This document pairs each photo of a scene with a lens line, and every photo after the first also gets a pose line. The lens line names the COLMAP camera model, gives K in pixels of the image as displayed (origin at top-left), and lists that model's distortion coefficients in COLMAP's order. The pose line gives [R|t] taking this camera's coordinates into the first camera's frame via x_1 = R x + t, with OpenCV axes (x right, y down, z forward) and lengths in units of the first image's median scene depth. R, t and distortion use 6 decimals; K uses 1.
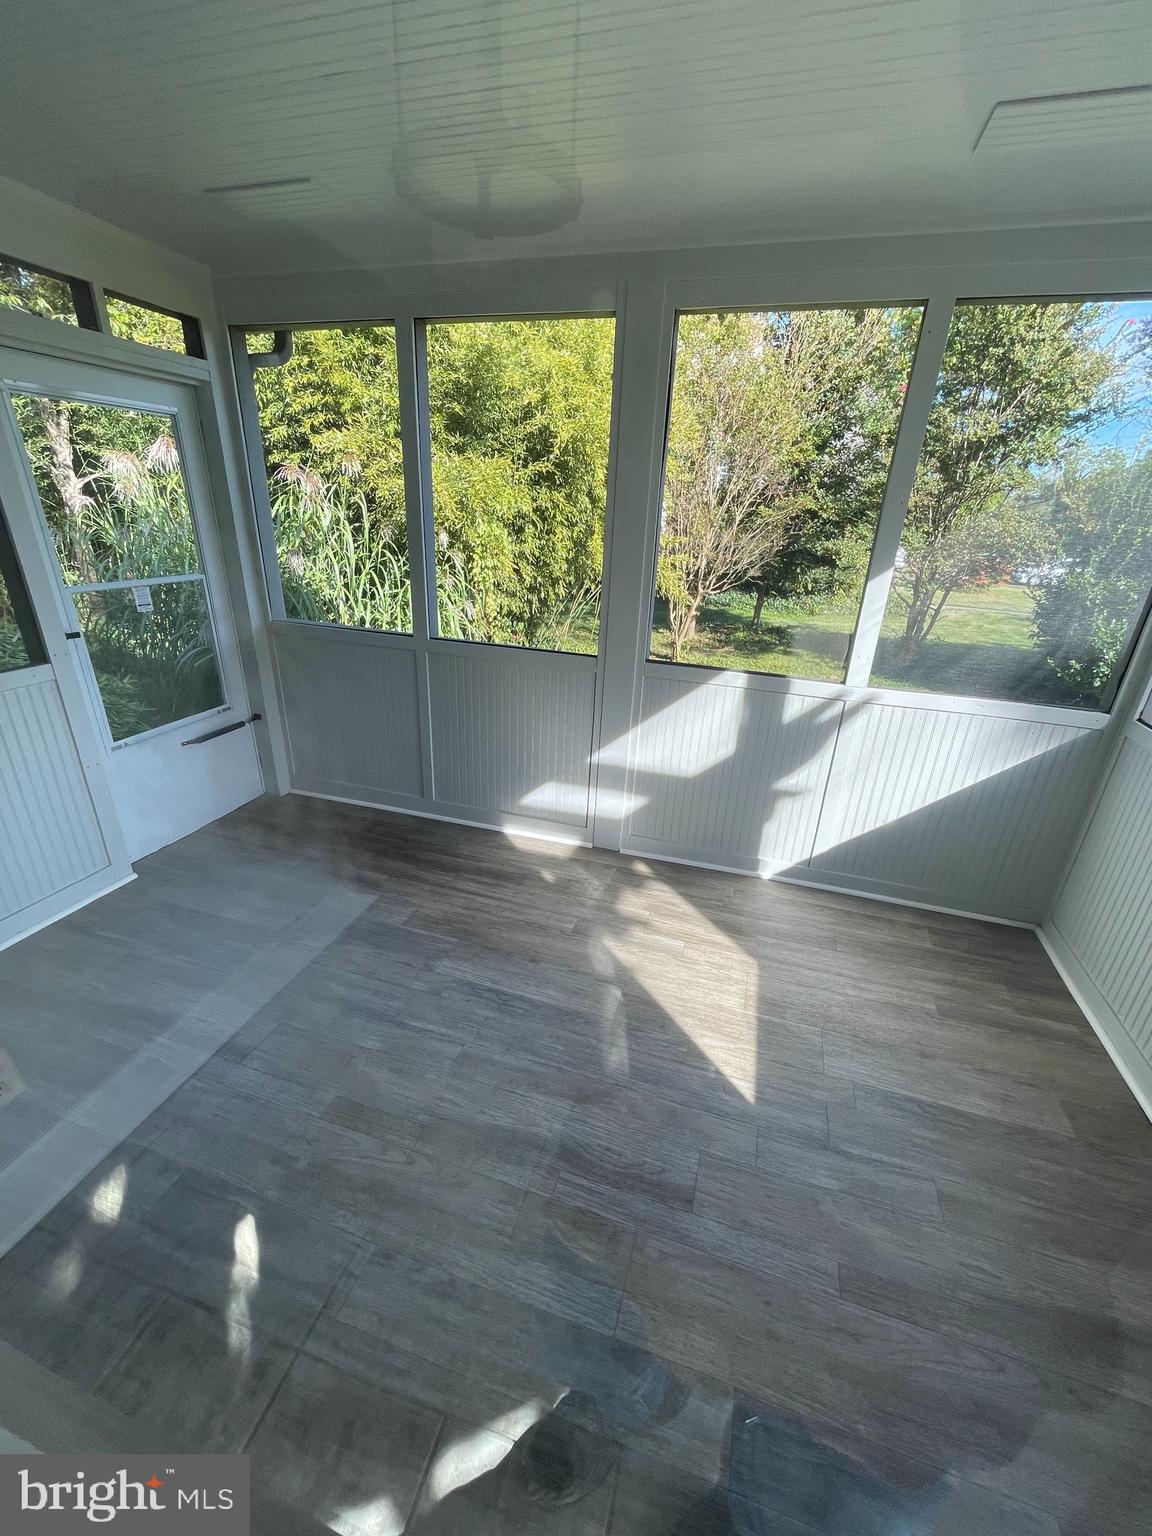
lens RADIAL K [[619.6, 0, 572.4], [0, 619.6, 769.8], [0, 0, 1]] dist [-0.004273, 0.000813]
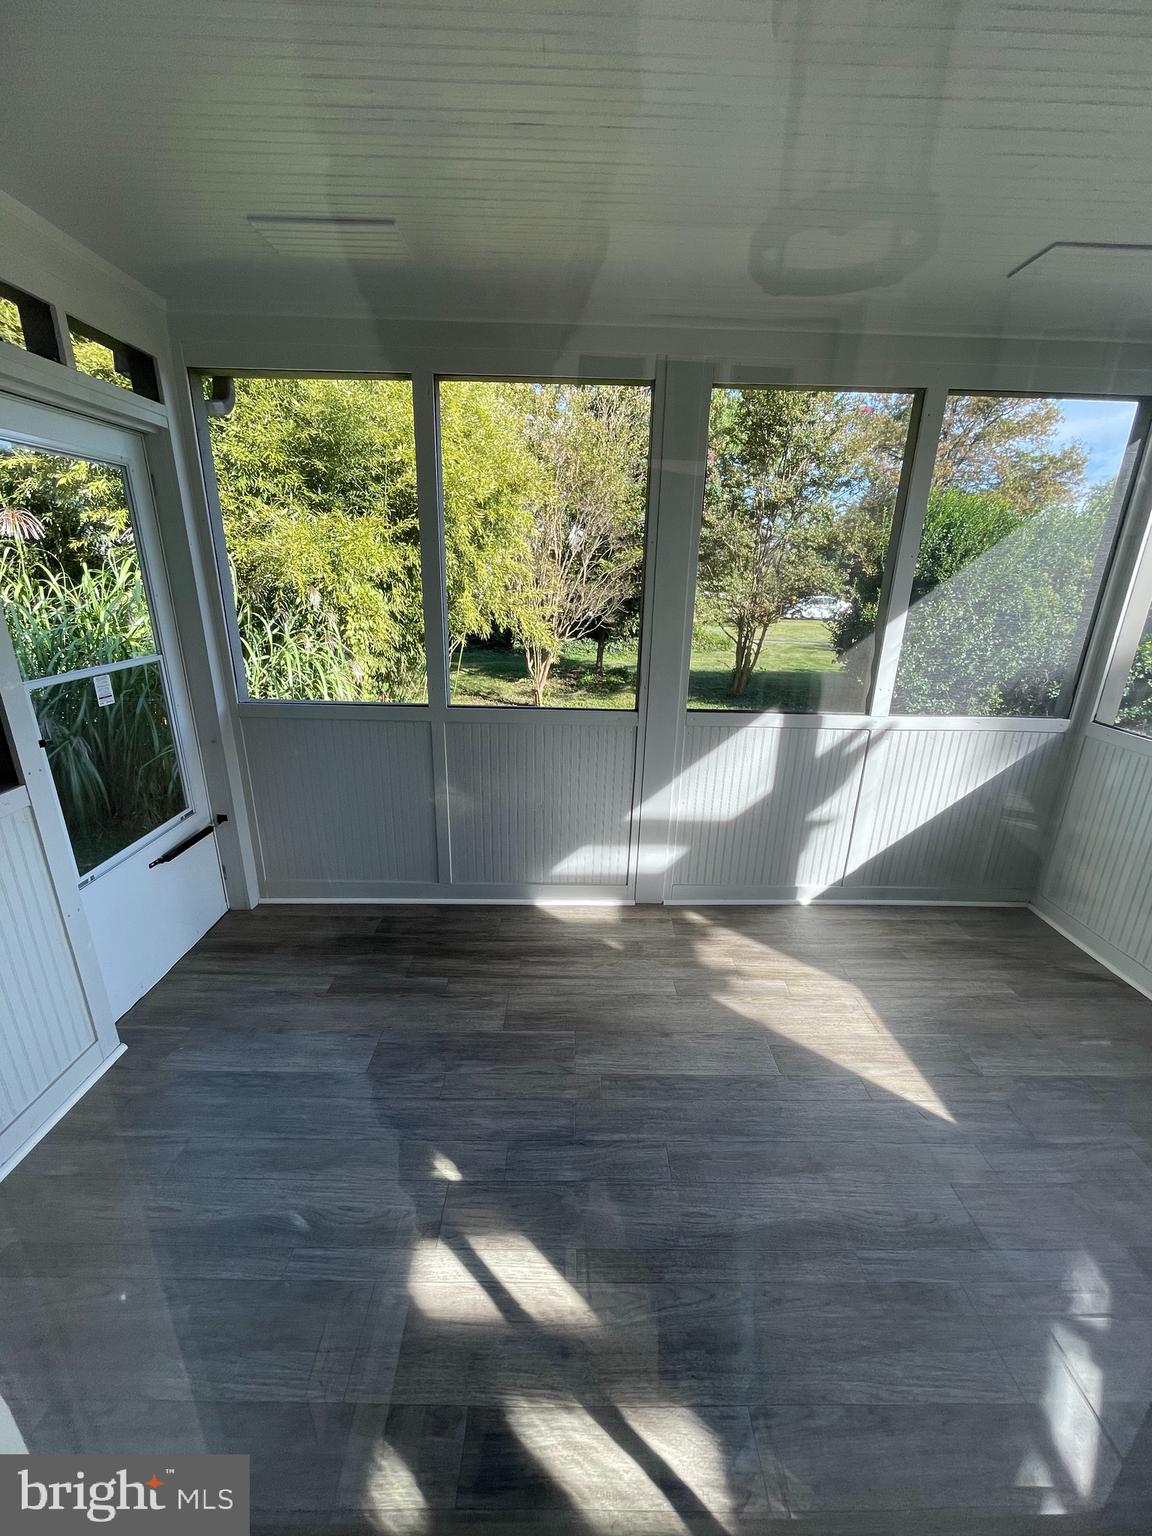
lens RADIAL K [[619.6, 0, 574.3], [0, 619.6, 771.6], [0, 0, 1]] dist [-0.004273, 0.000813]
pose [[0.951433, -0.117270, 0.284645, -0.335553], [0.137784, 0.989039, -0.053073, -0.045696], [-0.275302, 0.089715, 0.957163, 0.082356]]
